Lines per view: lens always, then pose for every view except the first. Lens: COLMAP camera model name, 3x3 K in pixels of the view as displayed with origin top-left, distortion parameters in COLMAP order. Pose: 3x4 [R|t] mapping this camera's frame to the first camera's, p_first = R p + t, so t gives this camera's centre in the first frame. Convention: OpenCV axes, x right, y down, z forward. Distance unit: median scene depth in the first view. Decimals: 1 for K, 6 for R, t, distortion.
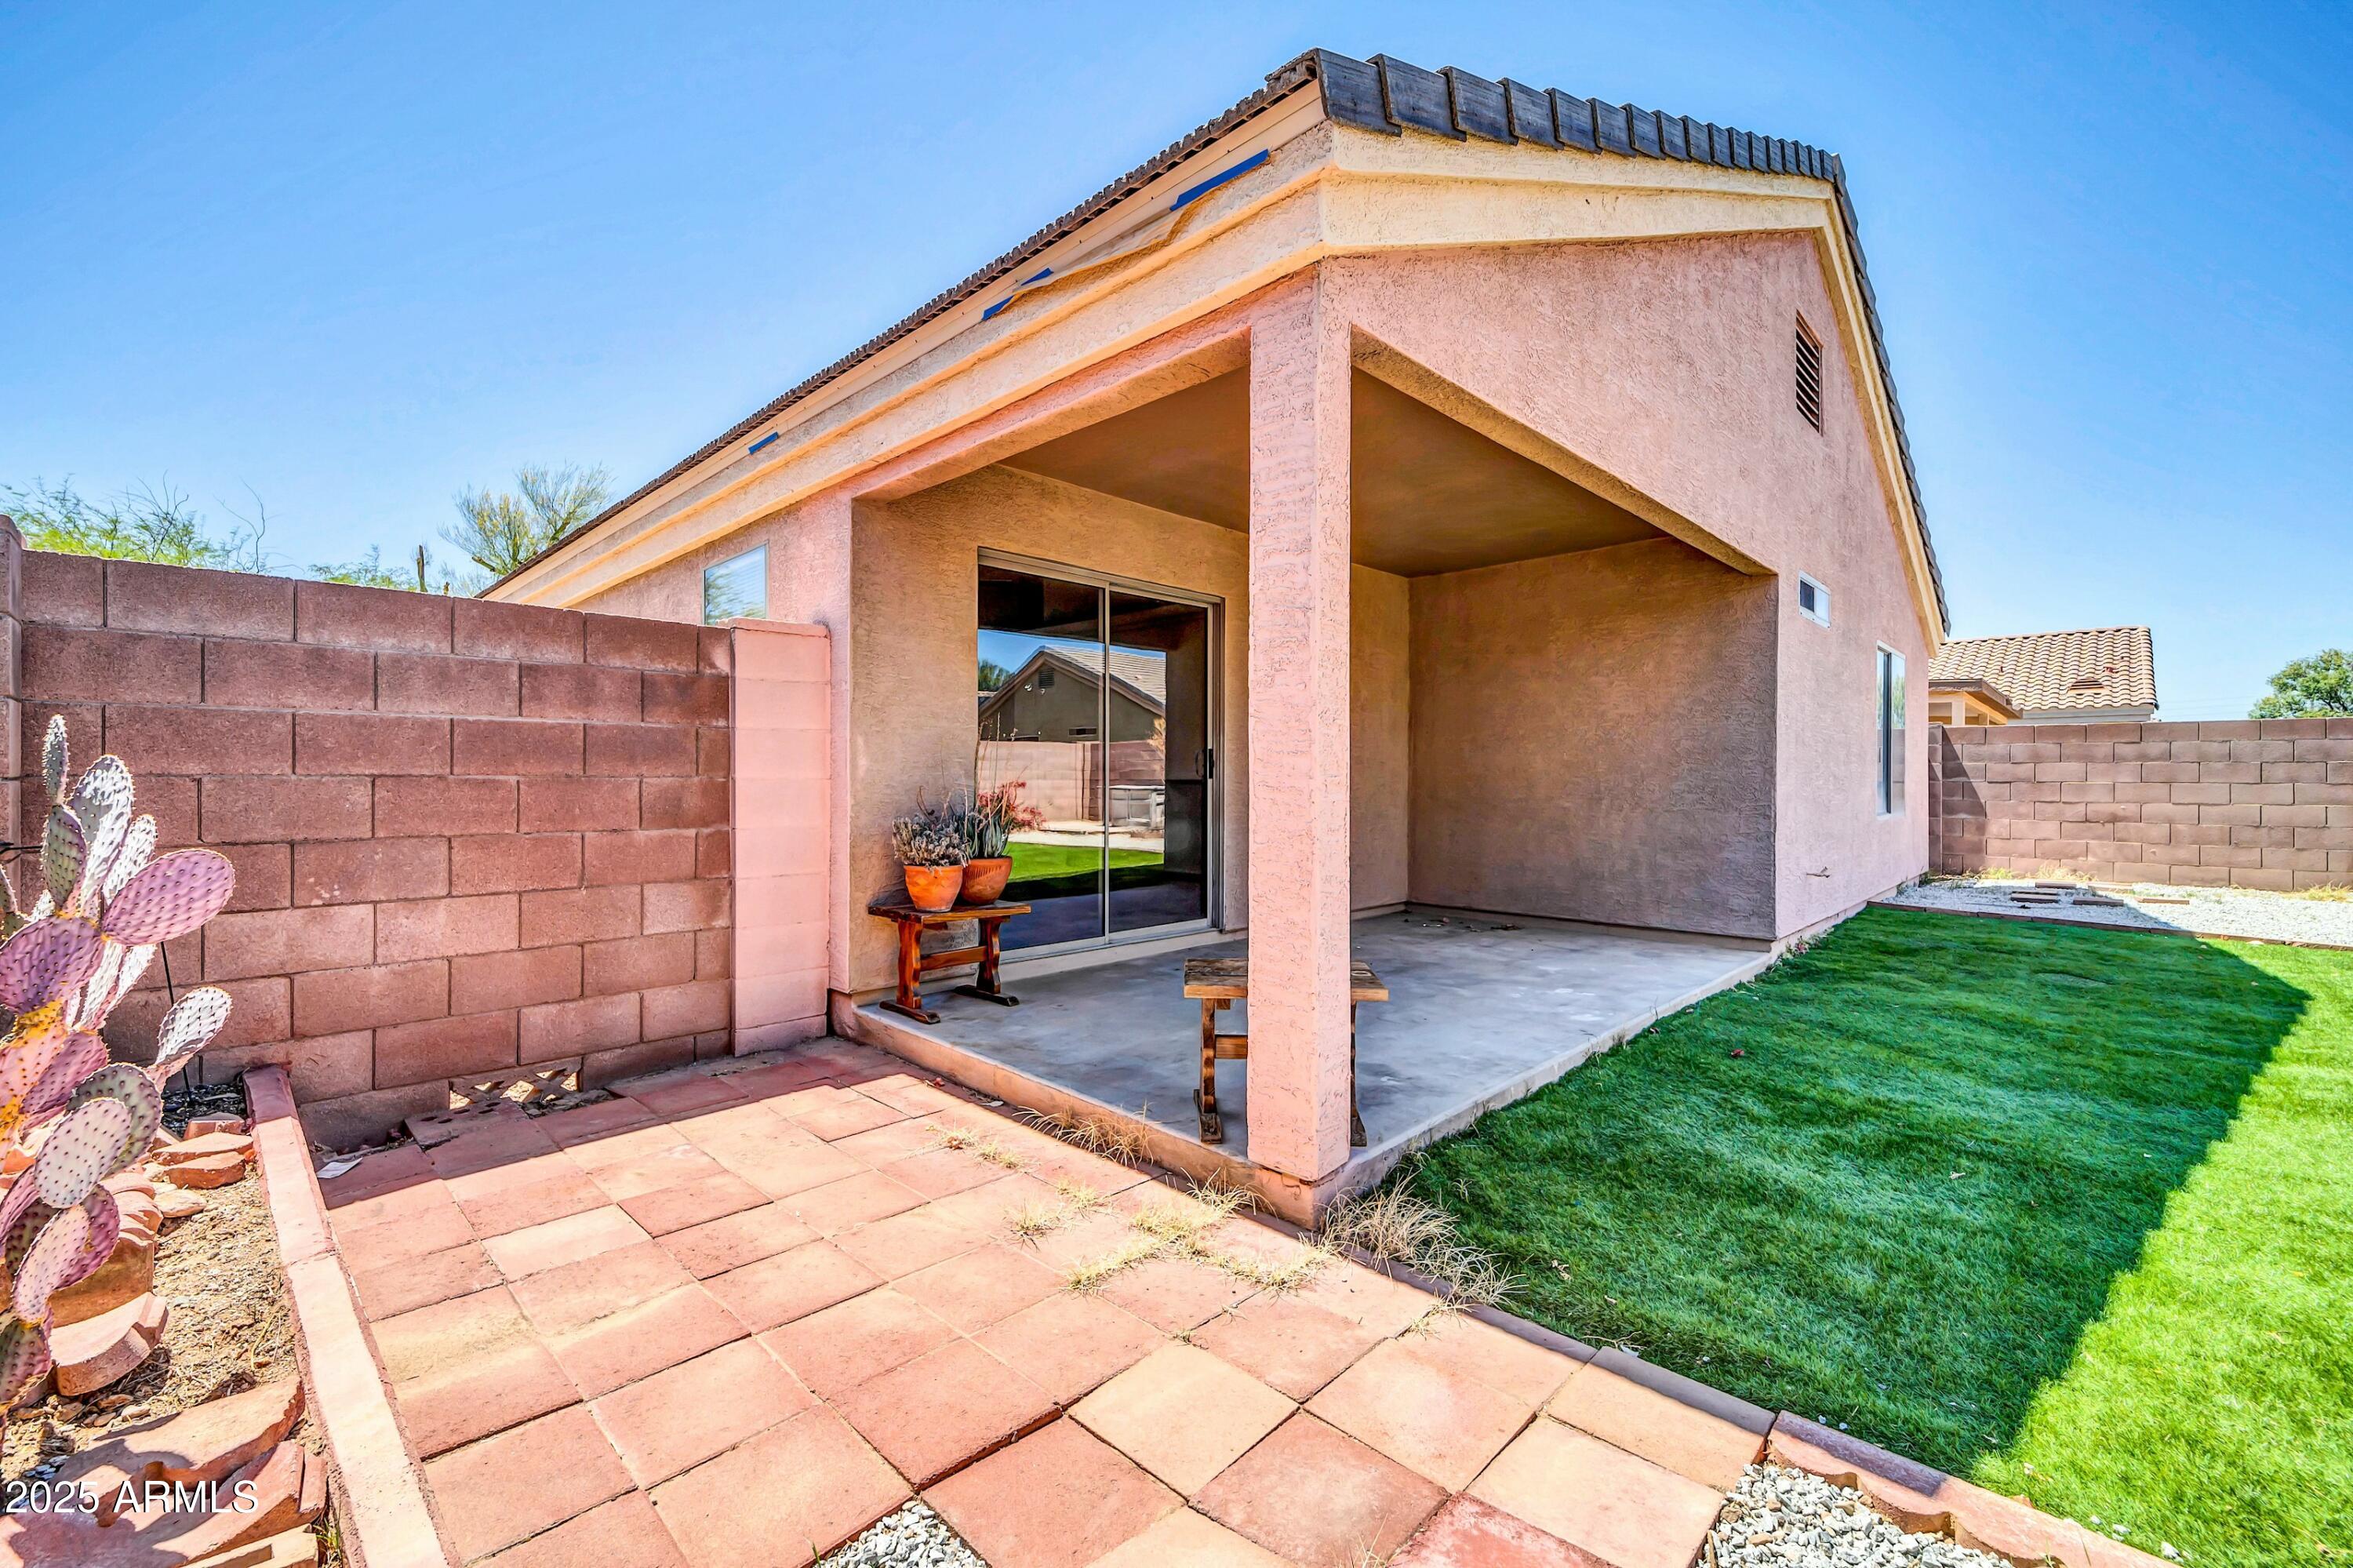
lens RADIAL K [[942.9, 0, 1149.5], [0, 942.9, 778.6], [0, 0, 1]] dist [-0.000653, -0.000436]
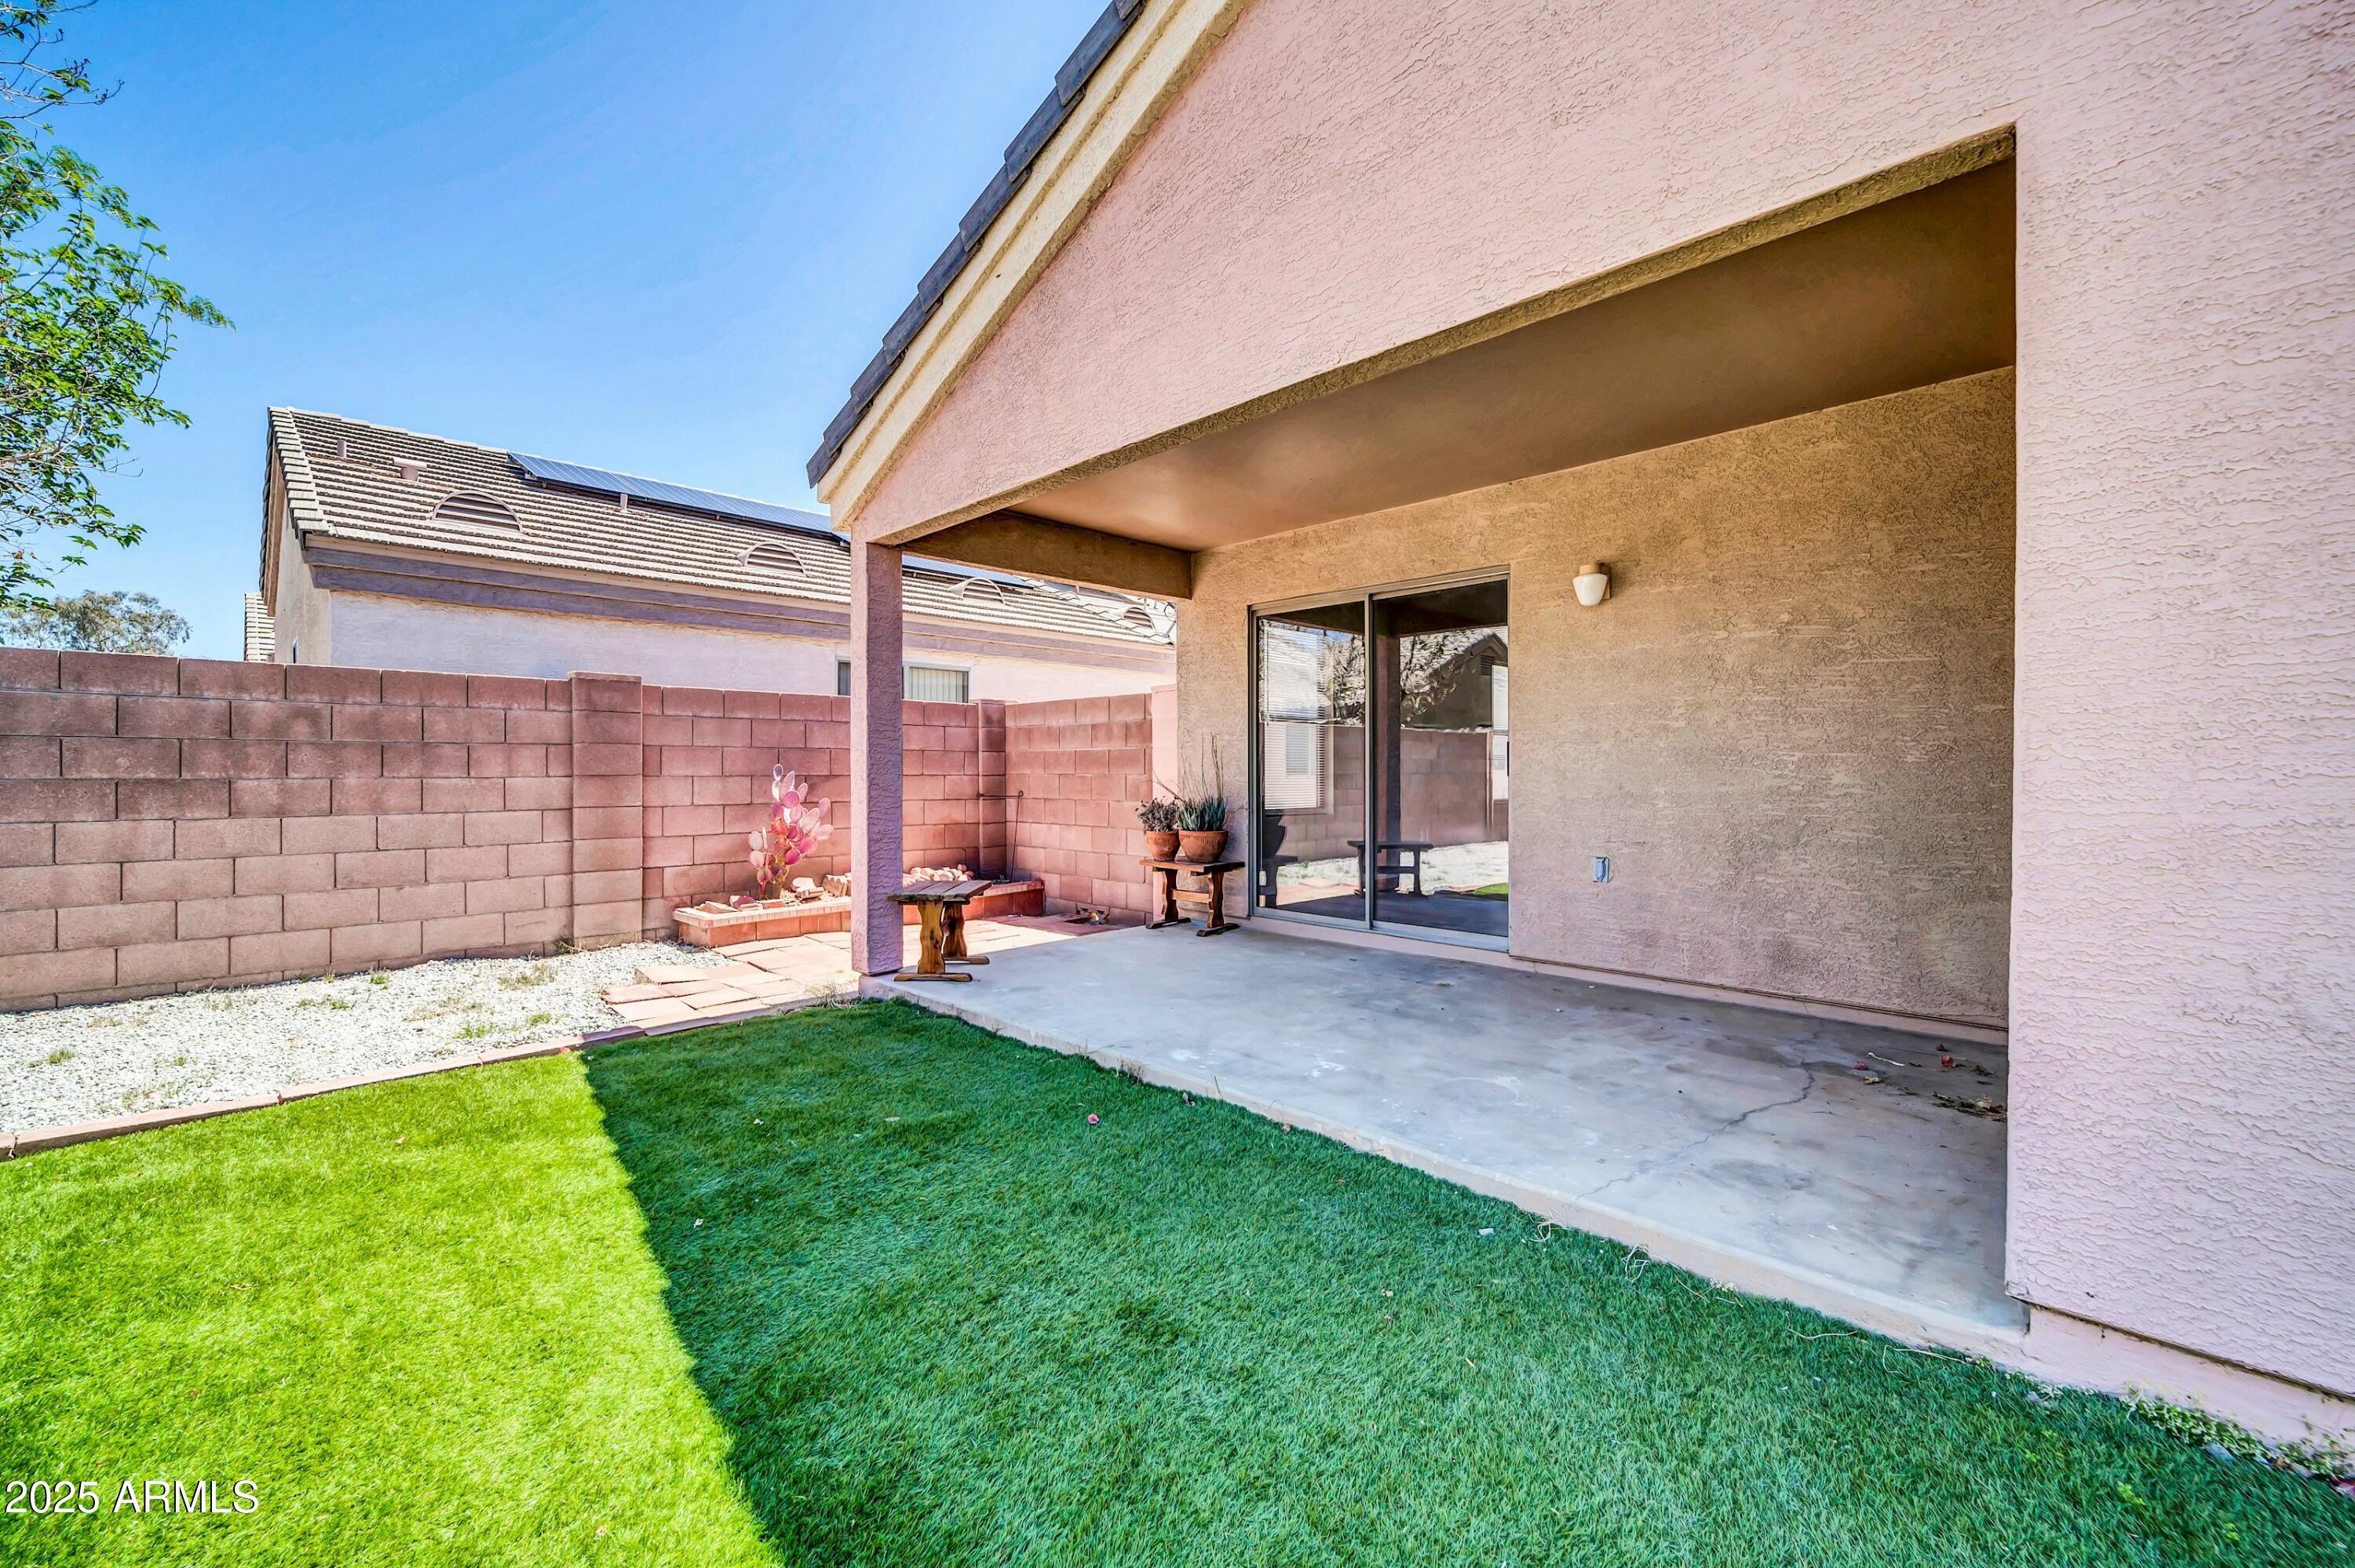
lens RADIAL K [[954.9, 0, 1167.1], [0, 954.9, 771.4], [0, 0, 1]] dist [-0.000549, -0.000663]
pose [[-0.005787, -0.001125, -0.999983, 0.591860], [0.000175, 0.999999, -0.001126, -0.002556], [0.999983, -0.000182, -0.005786, 0.444325]]
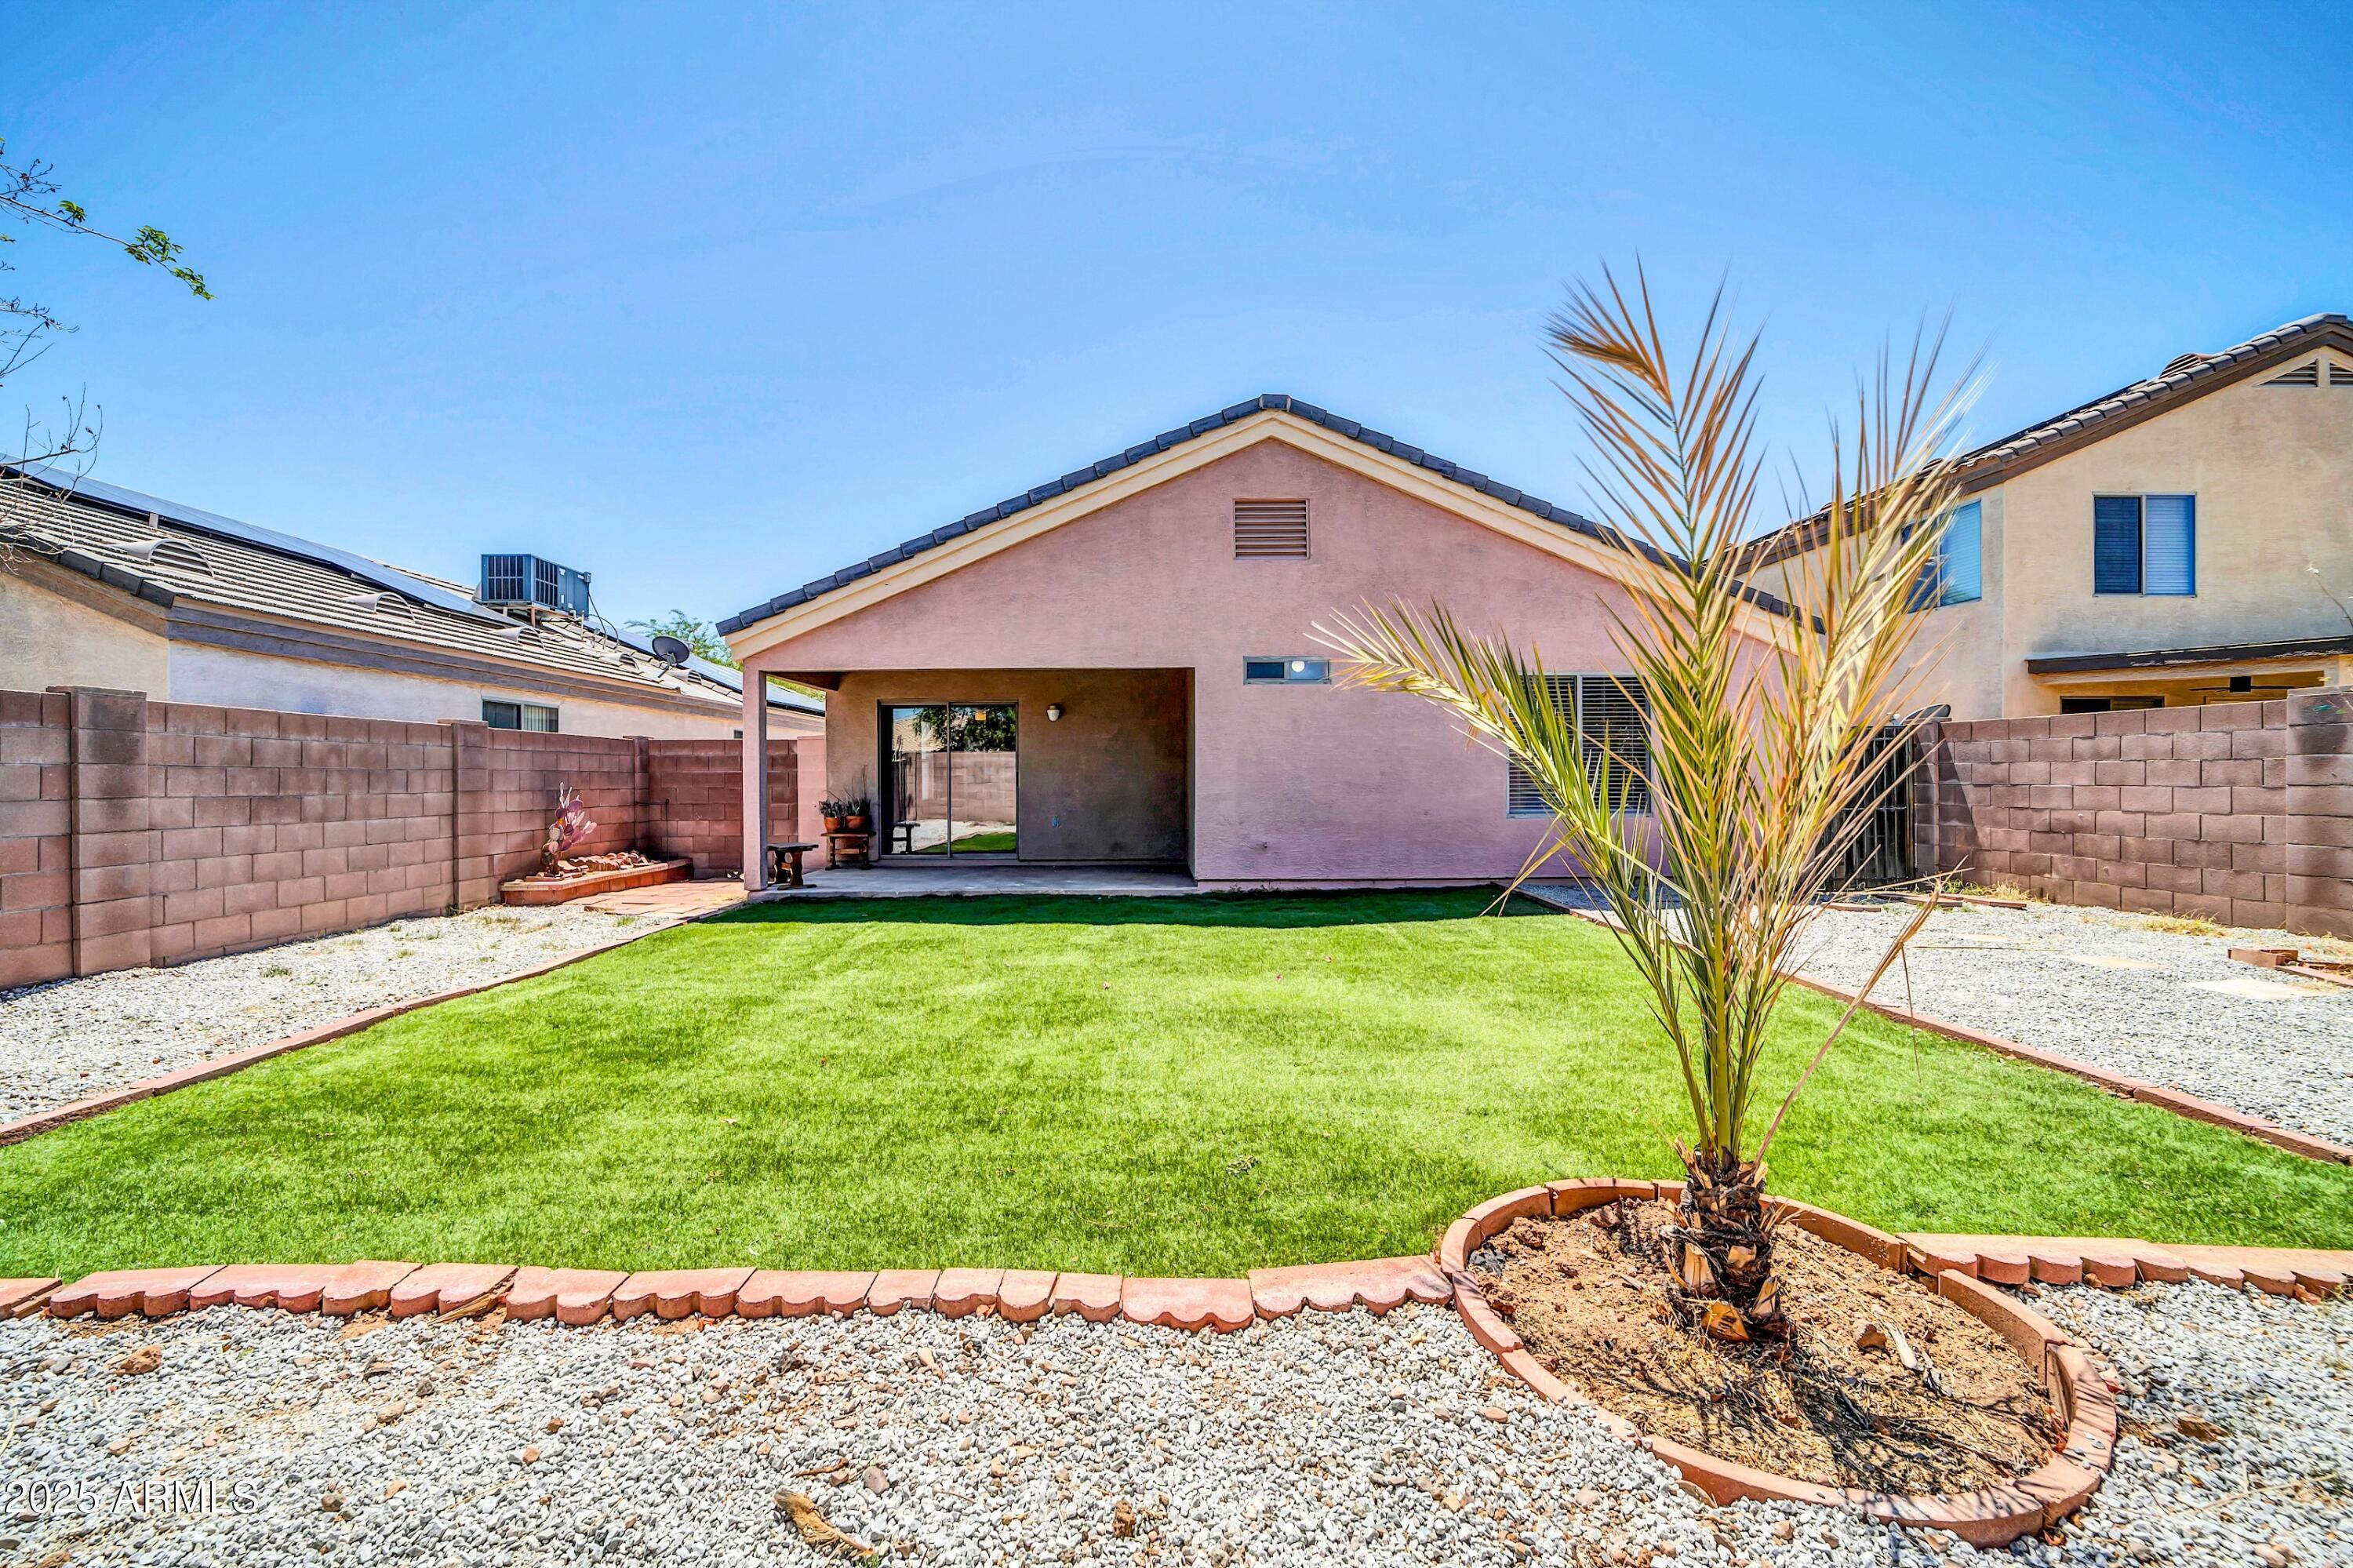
lens RADIAL K [[954.3, 0, 1166.1], [0, 954.3, 771.4], [0, 0, 1]] dist [-0.000549, -0.000663]
pose [[0.722793, -0.011739, -0.690965, 1.118343], [0.006996, 0.999929, -0.009669, -0.006292], [0.691030, 0.002154, 0.722823, -0.186733]]
